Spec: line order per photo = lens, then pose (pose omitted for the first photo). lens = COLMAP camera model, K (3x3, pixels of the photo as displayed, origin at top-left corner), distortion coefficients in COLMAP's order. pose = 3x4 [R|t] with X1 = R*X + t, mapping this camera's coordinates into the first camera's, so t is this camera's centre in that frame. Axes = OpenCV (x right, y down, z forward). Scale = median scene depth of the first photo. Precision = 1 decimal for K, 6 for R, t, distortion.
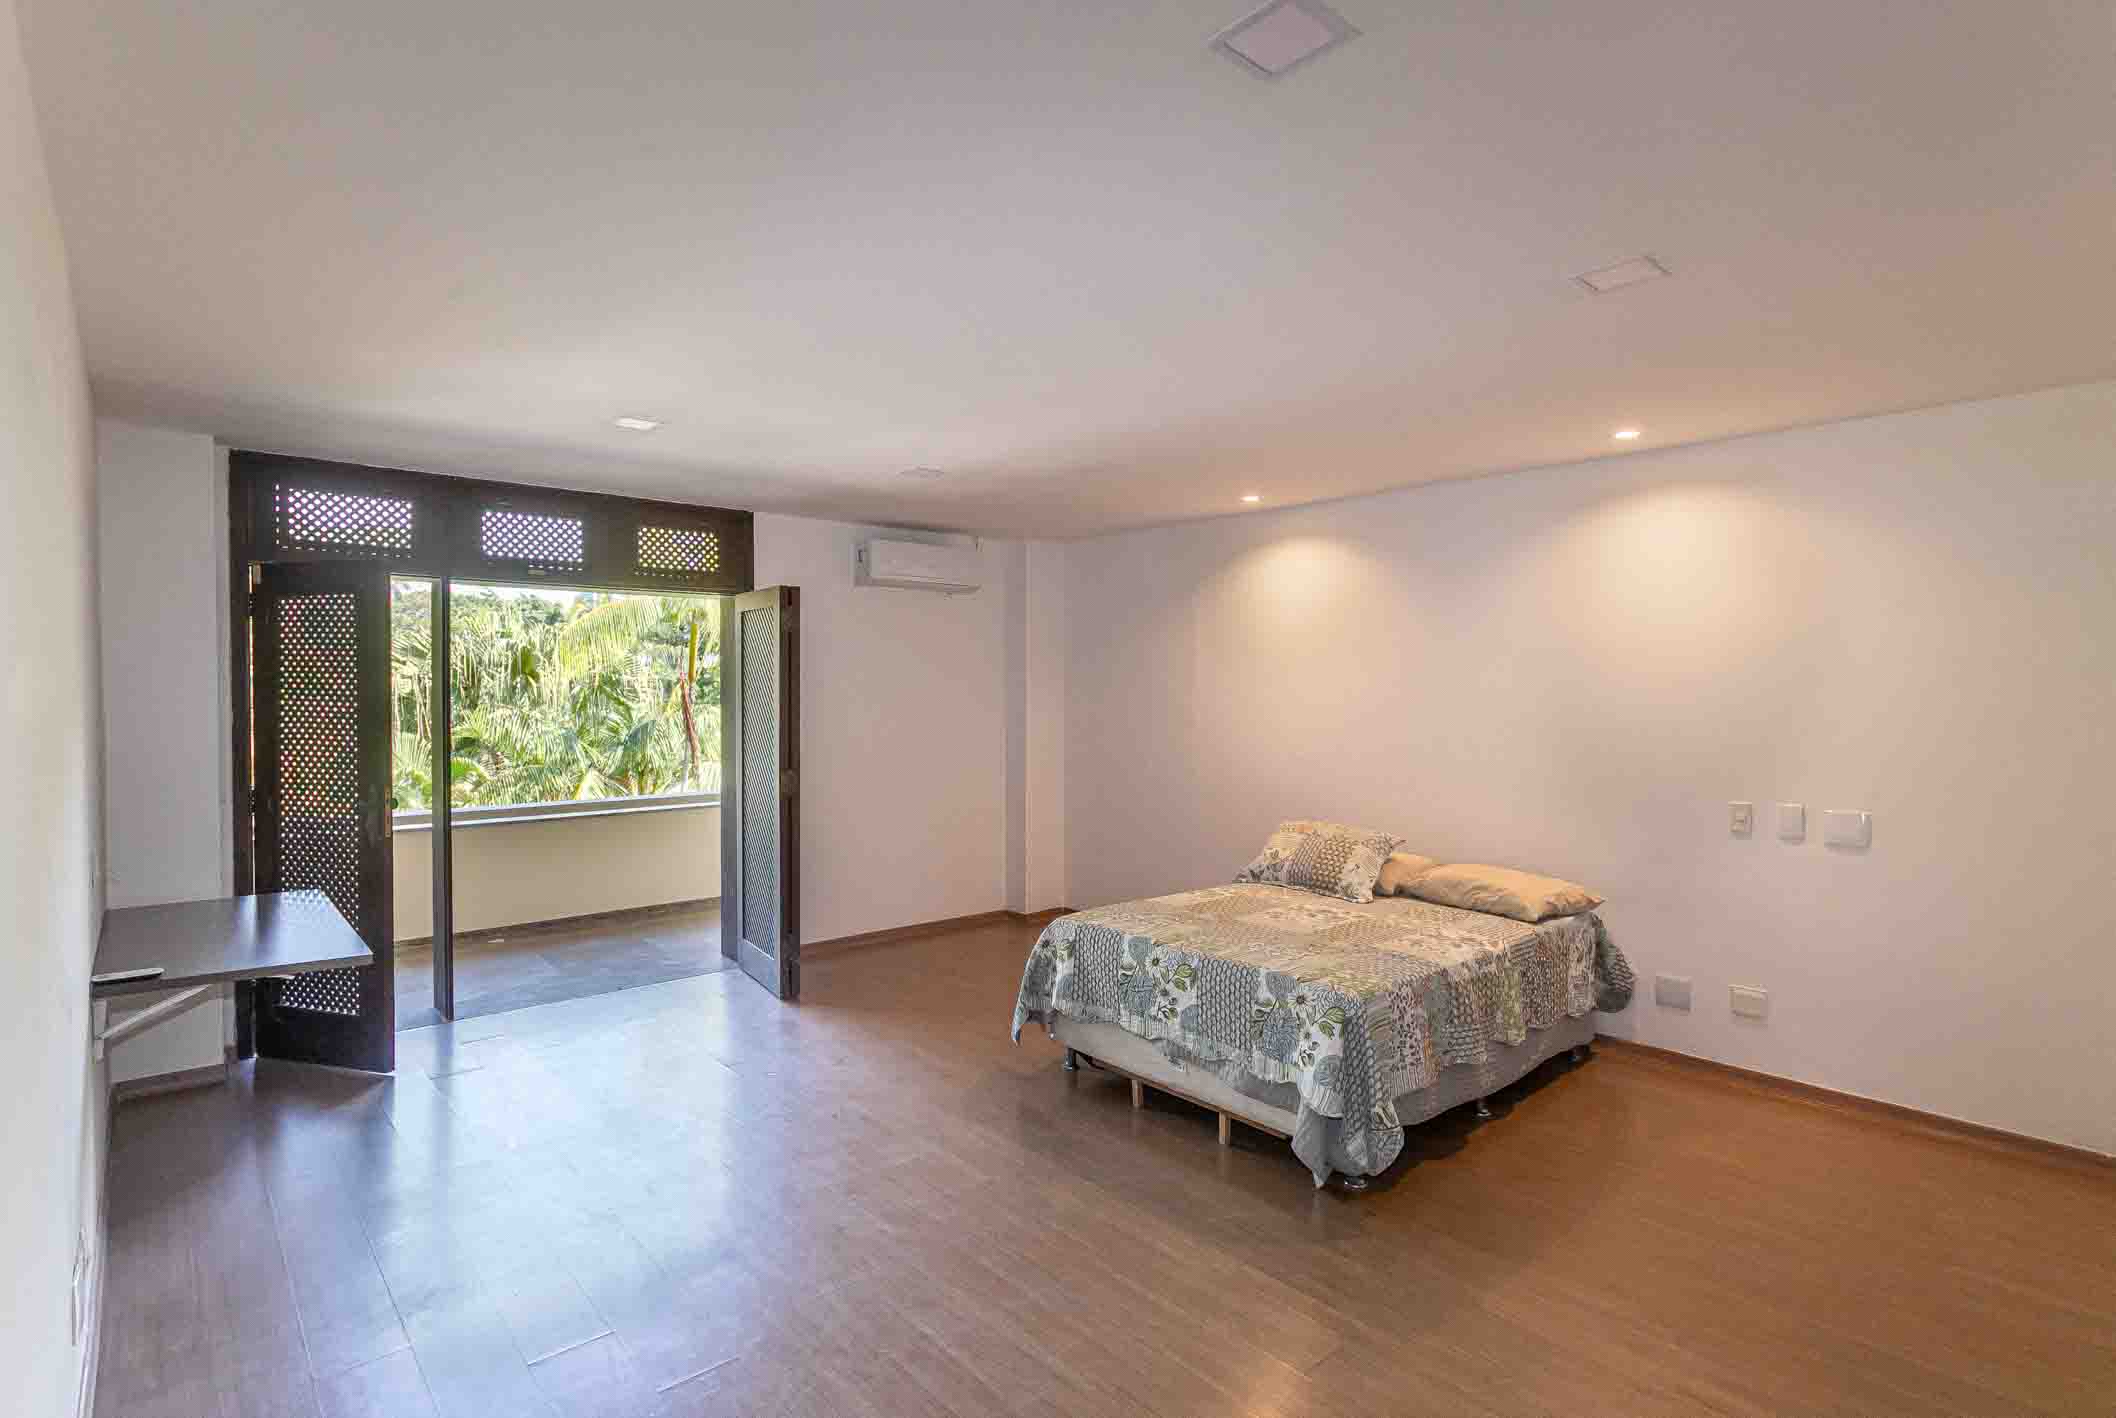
lens RADIAL K [[1014.0, 0, 1044.3], [0, 1014.0, 710.8], [0, 0, 1]] dist [0.002498, 0.001801]
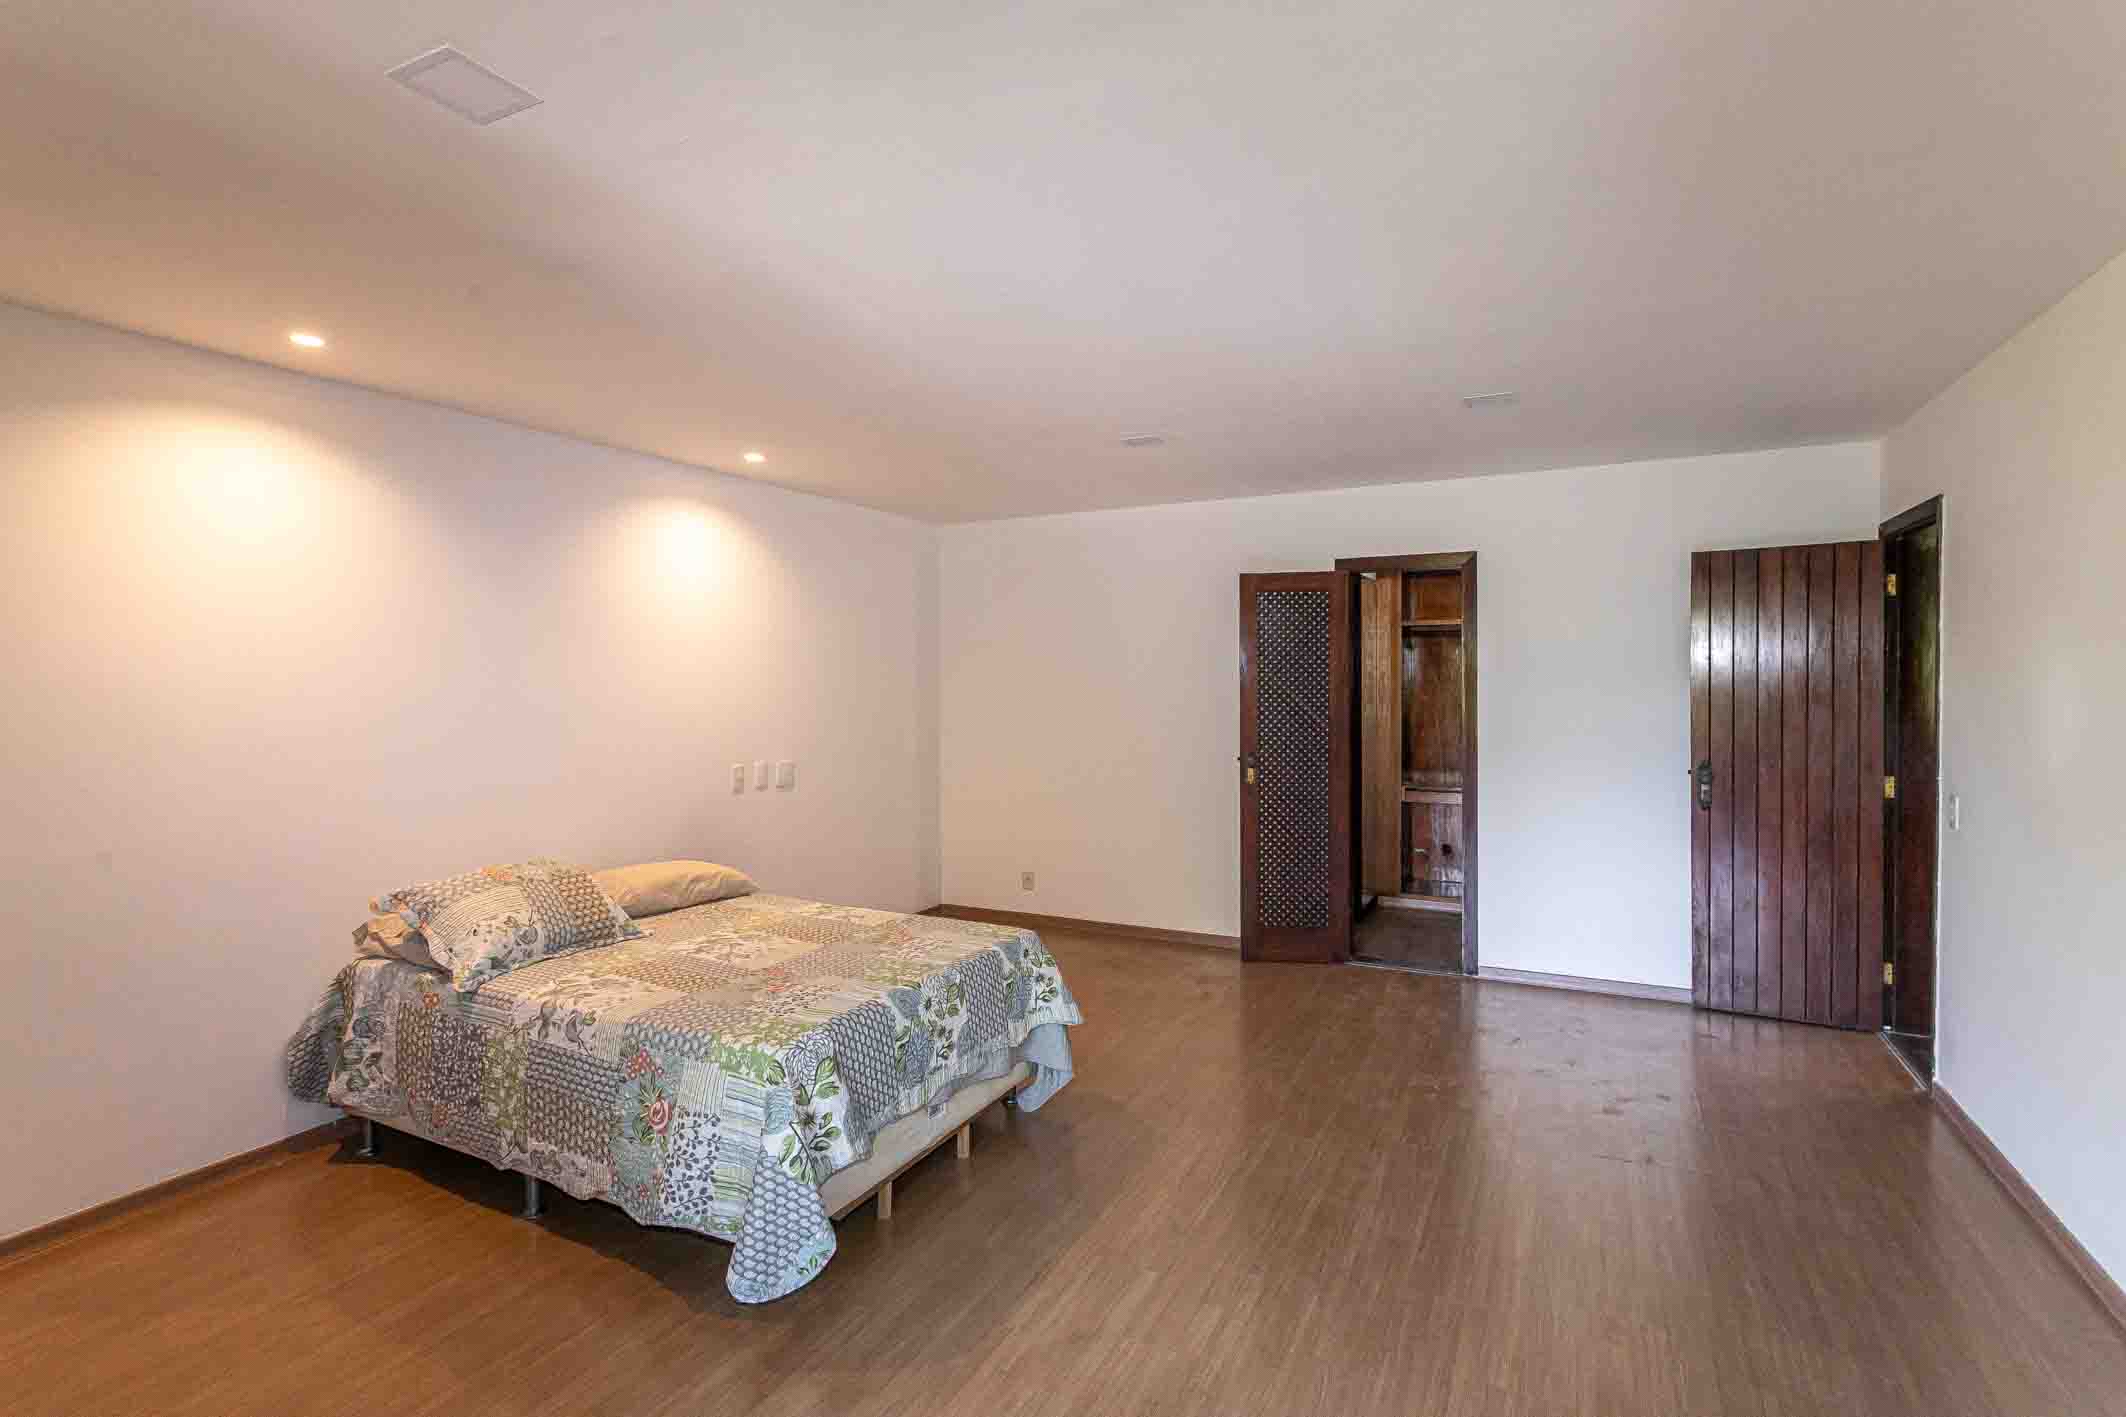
lens RADIAL K [[1018.8, 0, 1047.6], [0, 1018.8, 690.3], [0, 0, 1]] dist [0.002498, 0.001801]
pose [[-0.359064, -0.009500, 0.933265, -0.699568], [0.023186, 0.999549, 0.019095, -0.021346], [-0.933025, 0.028495, -0.358682, 1.205011]]
